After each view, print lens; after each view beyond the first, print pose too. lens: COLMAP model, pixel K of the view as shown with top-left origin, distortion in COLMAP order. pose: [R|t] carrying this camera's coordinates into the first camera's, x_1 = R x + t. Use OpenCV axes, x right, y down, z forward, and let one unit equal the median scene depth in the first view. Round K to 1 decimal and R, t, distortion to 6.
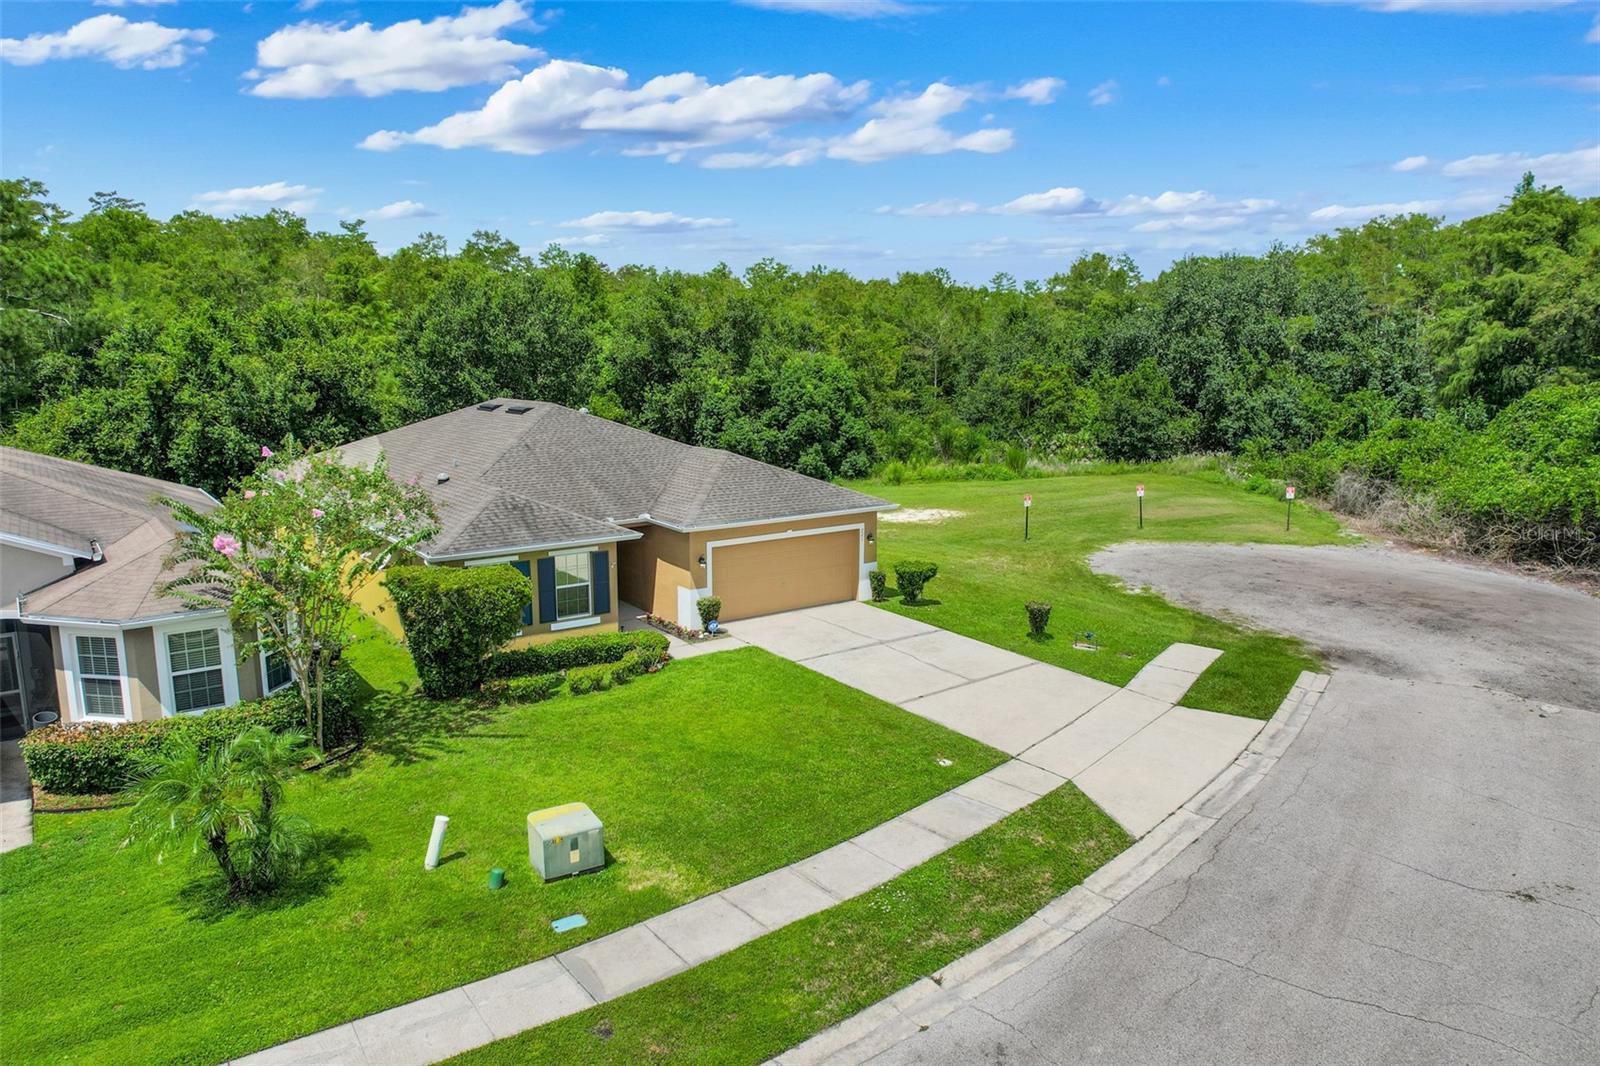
lens RADIAL K [[1047.3, 0, 788.3], [0, 1047.3, 531.6], [0, 0, 1]] dist [-0.071002, 0.068473]
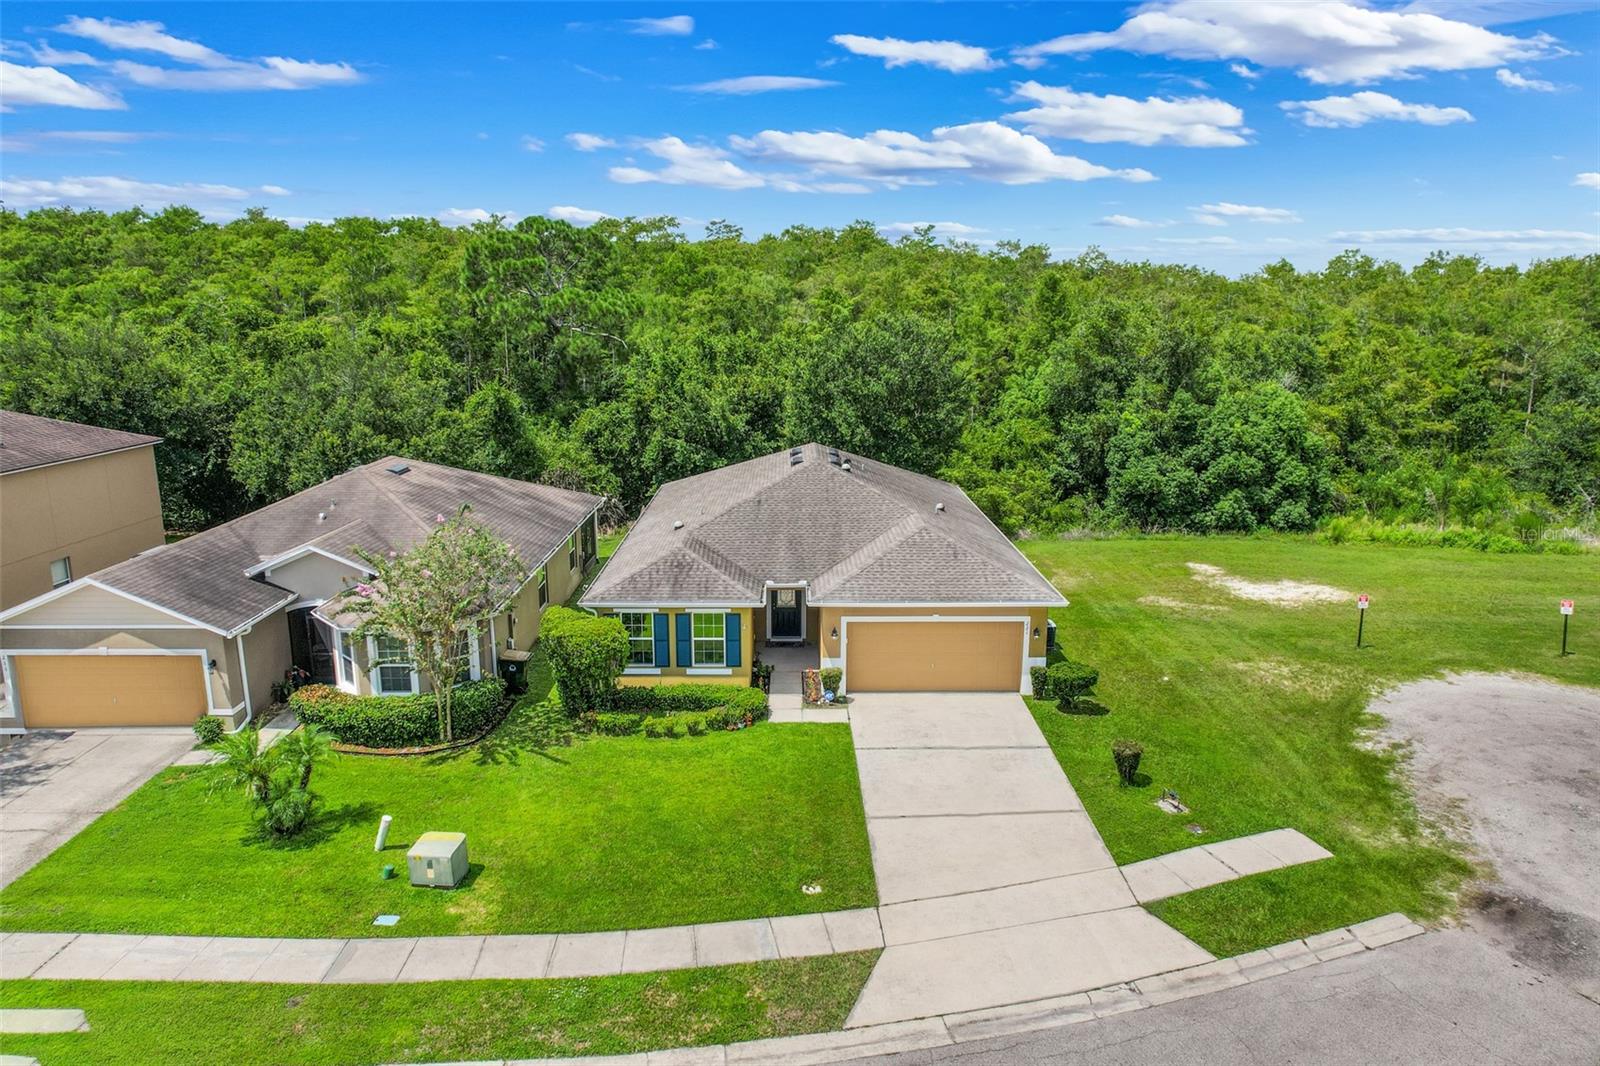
lens RADIAL K [[1035.6, 0, 809.6], [0, 1035.6, 554.5], [0, 0, 1]] dist [-0.077265, 0.065853]
pose [[0.816356, 0.132308, -0.562189, 0.544268], [-0.099723, 0.991077, 0.088435, -0.162369], [0.568874, -0.016131, 0.822267, 0.120477]]
